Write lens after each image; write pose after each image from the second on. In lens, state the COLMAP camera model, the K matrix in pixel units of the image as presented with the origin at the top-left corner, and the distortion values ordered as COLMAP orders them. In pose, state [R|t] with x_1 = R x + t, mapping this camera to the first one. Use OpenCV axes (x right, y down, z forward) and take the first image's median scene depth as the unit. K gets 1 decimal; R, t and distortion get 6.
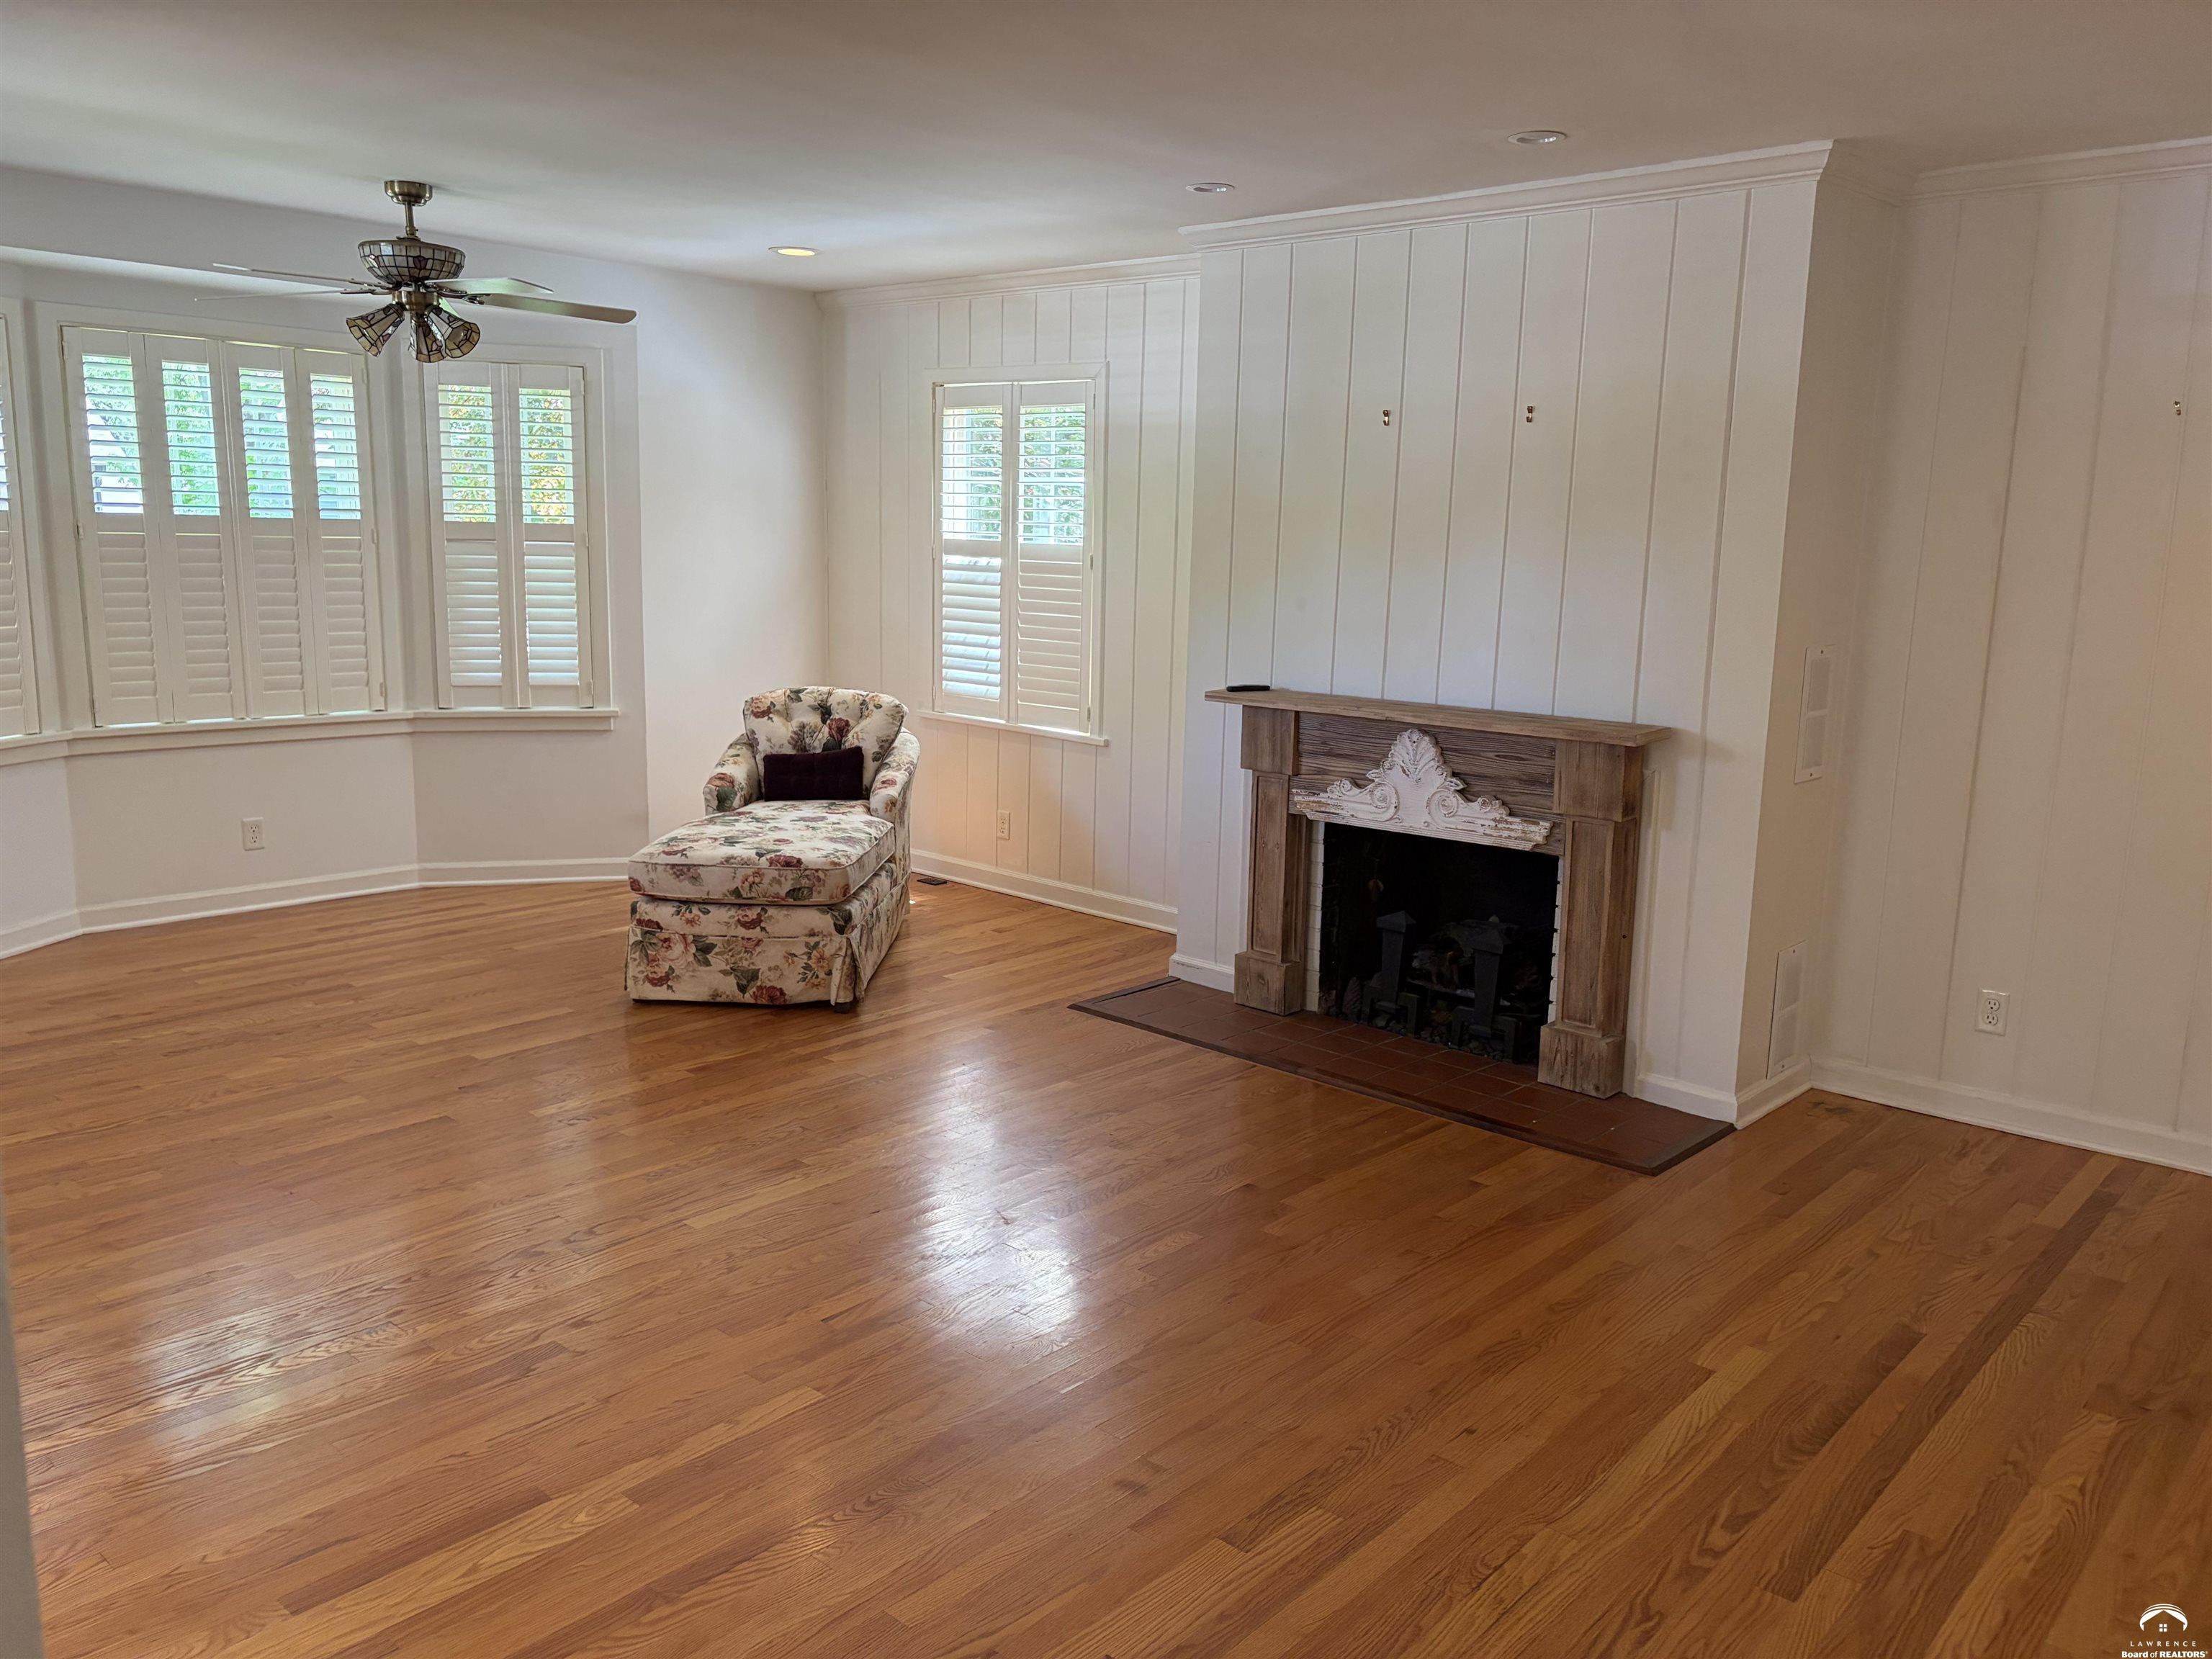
lens RADIAL K [[1663.2, 0, 1079.2], [0, 1663.2, 835.7], [0, 0, 1]] dist [0.128426, -0.122405]
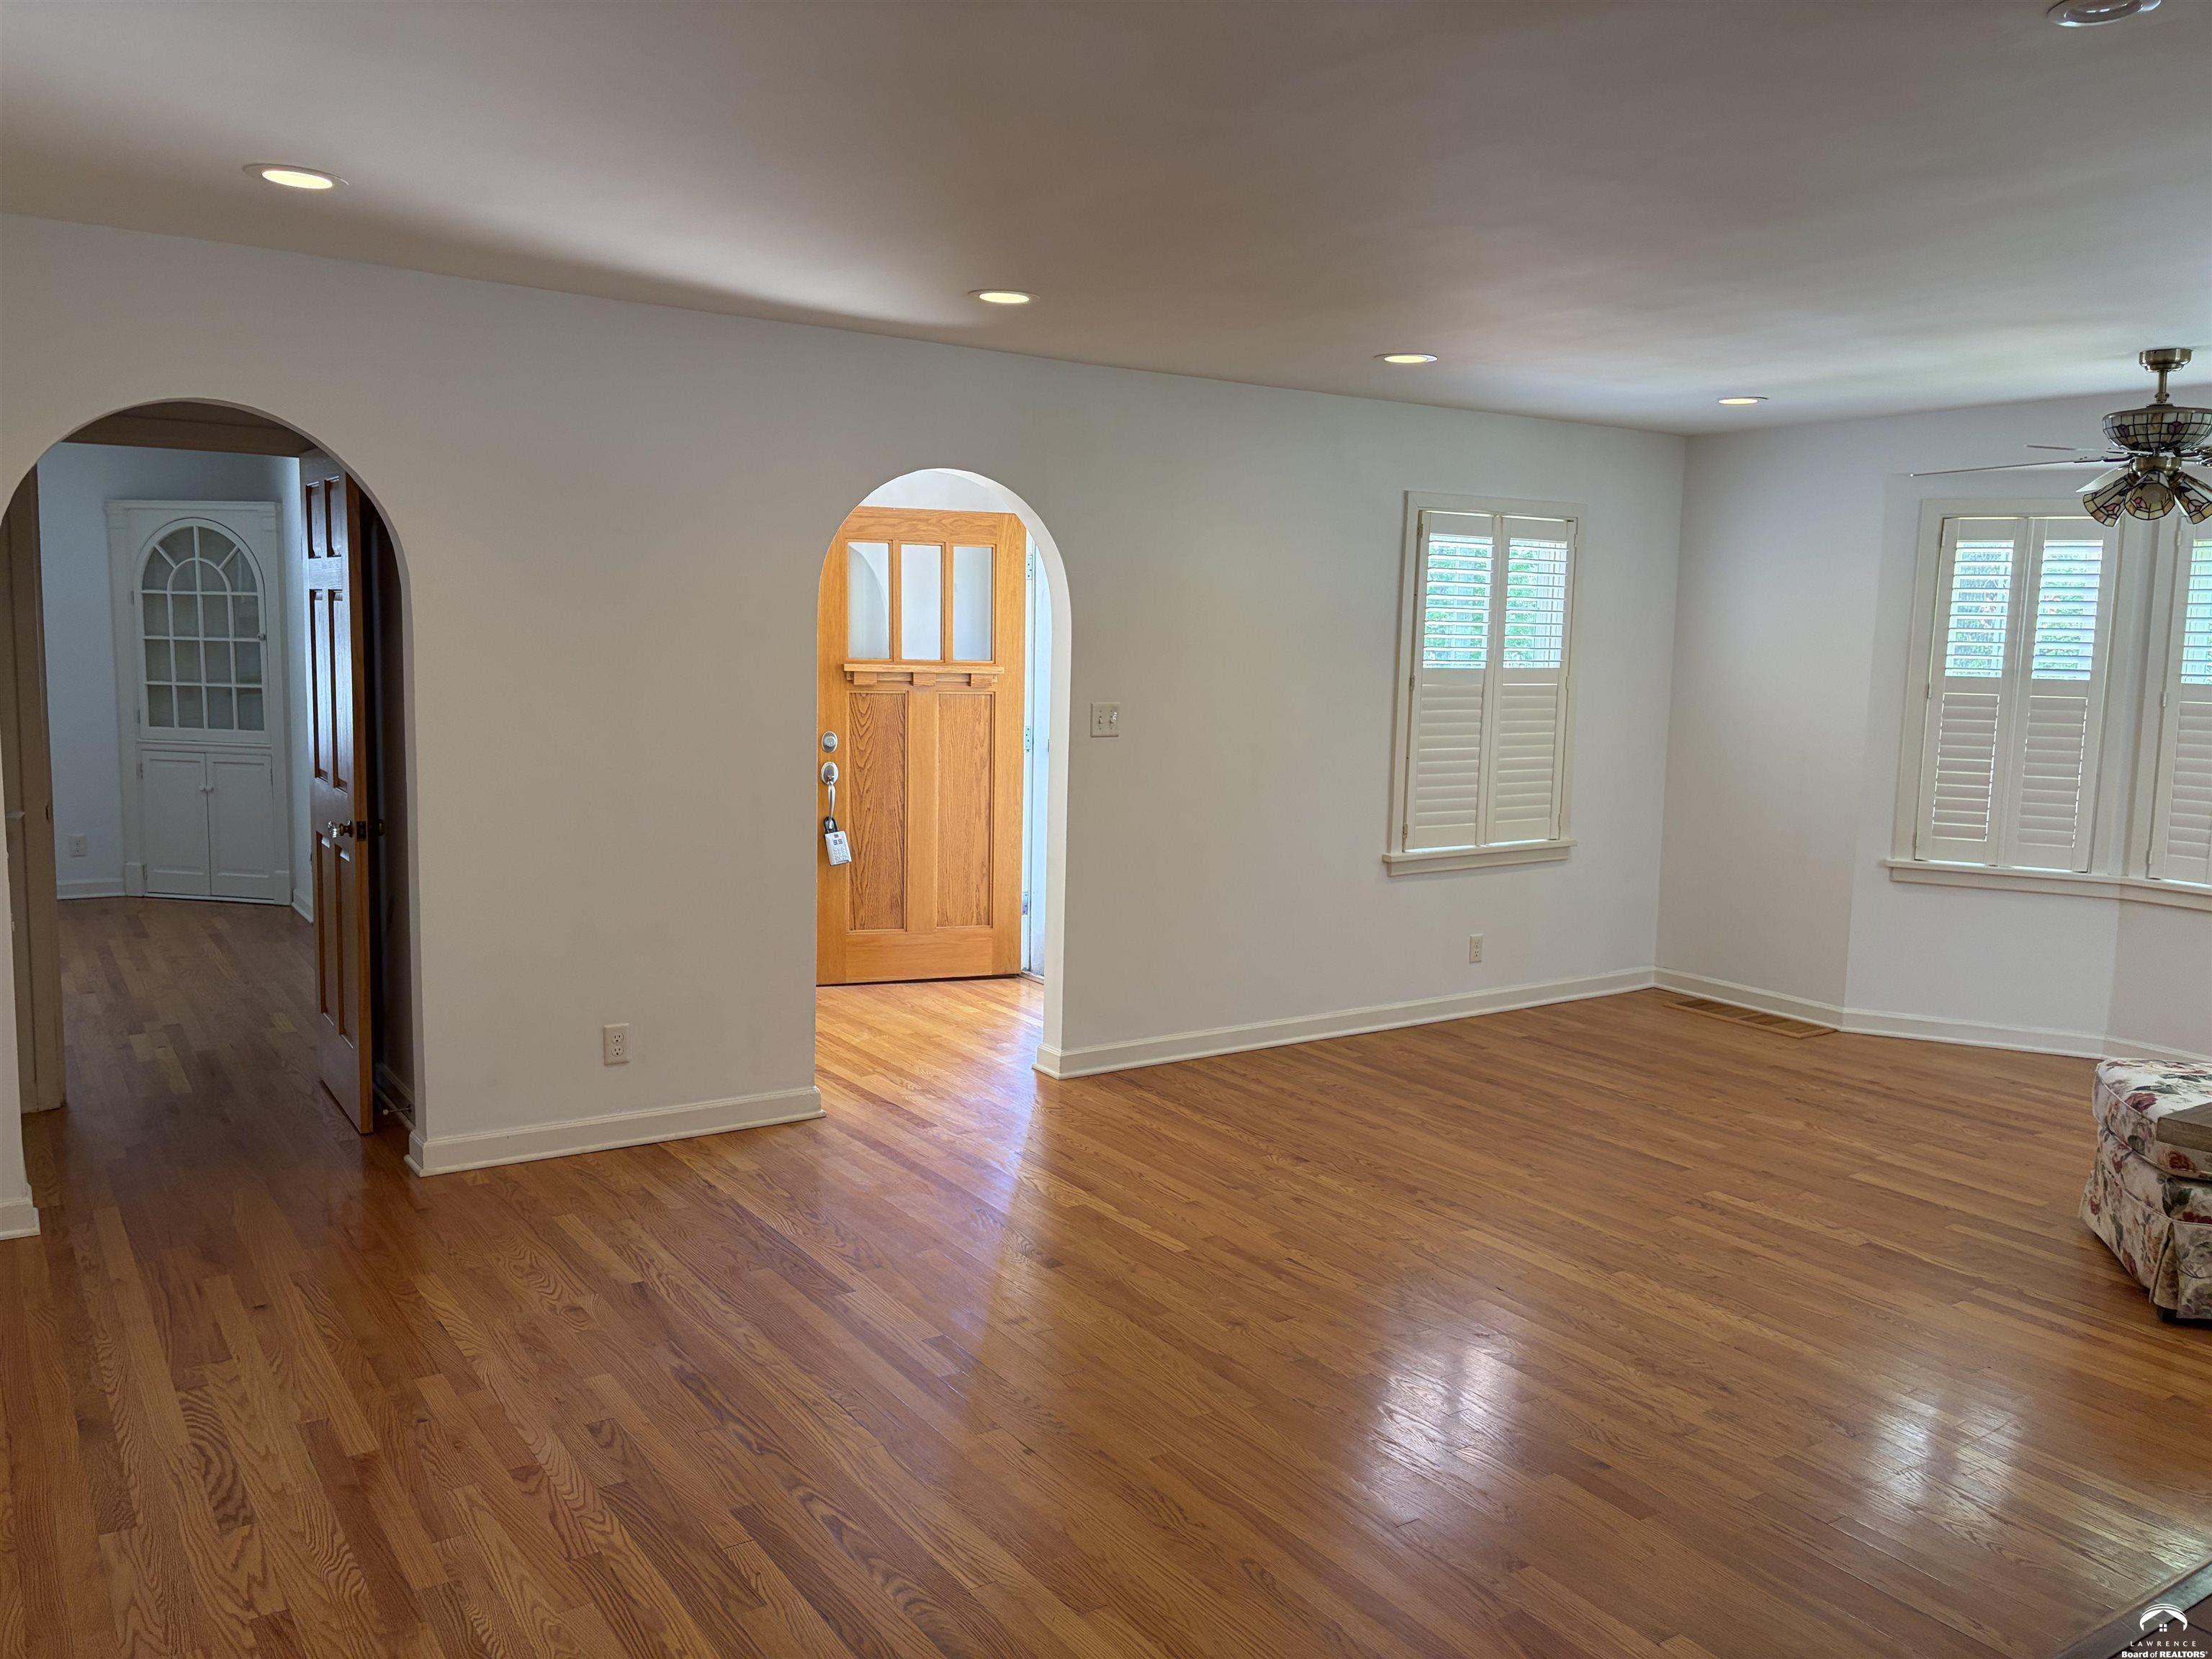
lens RADIAL K [[1663.2, 0, 1079.2], [0, 1663.2, 835.7], [0, 0, 1]] dist [0.128426, -0.122405]
pose [[-0.240874, 0.085319, -0.966799, 0.762393], [-0.204299, 0.969353, 0.136445, -0.119727], [0.948810, 0.230382, -0.216061, 0.713470]]
